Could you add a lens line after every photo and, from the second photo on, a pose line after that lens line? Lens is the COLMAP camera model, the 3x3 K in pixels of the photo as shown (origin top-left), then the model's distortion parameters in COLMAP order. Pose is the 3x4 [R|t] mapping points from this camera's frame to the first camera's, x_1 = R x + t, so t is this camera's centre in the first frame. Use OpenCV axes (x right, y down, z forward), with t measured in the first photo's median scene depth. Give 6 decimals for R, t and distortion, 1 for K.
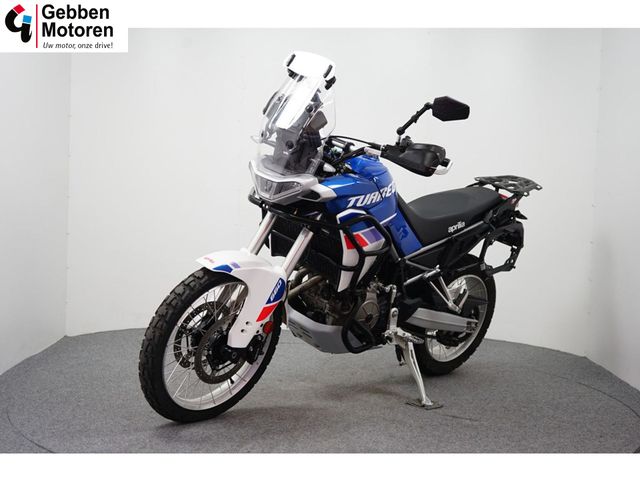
lens RADIAL K [[913.0, 0, 319.7], [0, 913.0, 241.3], [0, 0, 1]] dist [-0.018931, 0.000000]
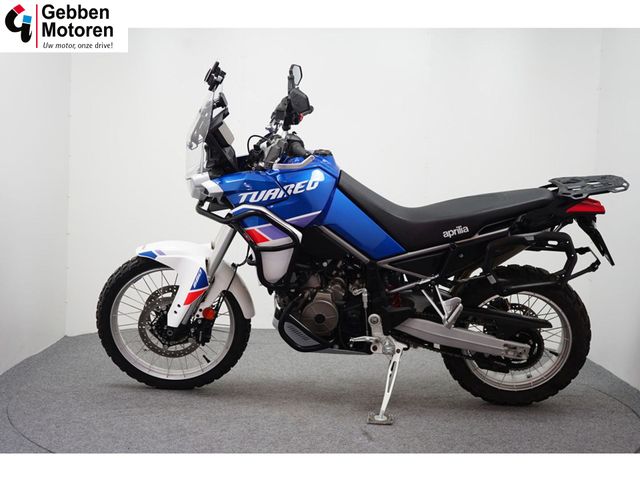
lens RADIAL K [[913.0, 0, 321.3], [0, 913.0, 243.0], [0, 0, 1]] dist [-0.018931, 0.000000]
pose [[0.686892, 0.036372, -0.725849, 0.840561], [-0.056303, 0.998408, -0.003252, 0.006414], [0.724575, 0.043101, 0.687846, 0.349722]]
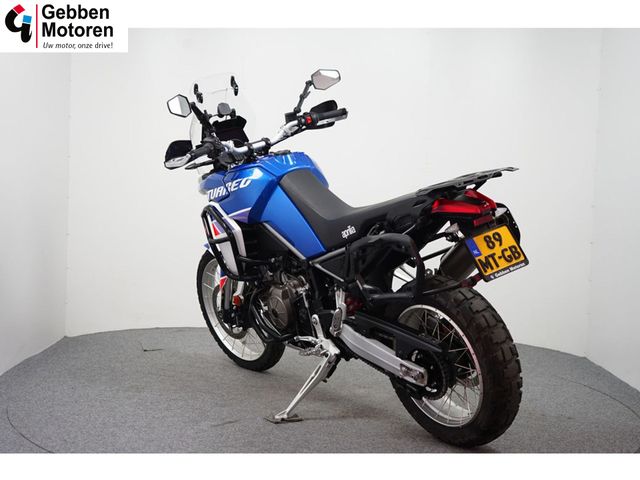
lens RADIAL K [[913.0, 0, 319.5], [0, 913.0, 239.5], [0, 0, 1]] dist [-0.018931, 0.000000]
pose [[-0.154140, 0.011066, -0.987987, 1.157292], [-0.110786, 0.993438, 0.028411, -0.035217], [0.981818, 0.113834, -0.151903, 1.309753]]
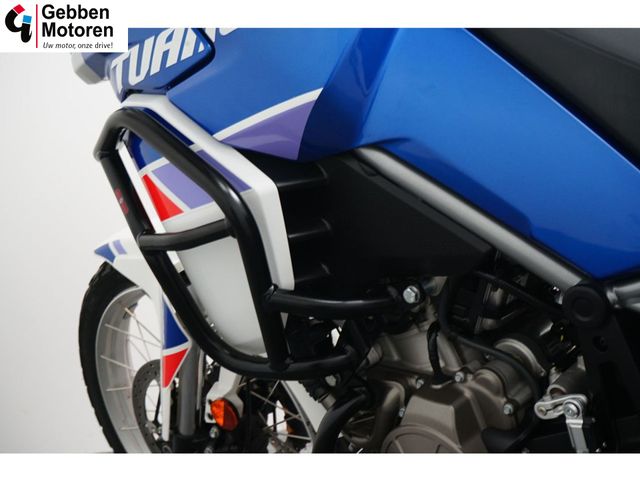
lens RADIAL K [[977.7, 0, 317.3], [0, 977.7, 233.8], [0, 0, 1]] dist [-0.028739, 0.000000]
pose [[-0.001199, 0.043125, -0.999069, 0.371997], [-0.023463, 0.998793, 0.043141, -0.003736], [0.999724, 0.023493, -0.000186, 1.058772]]
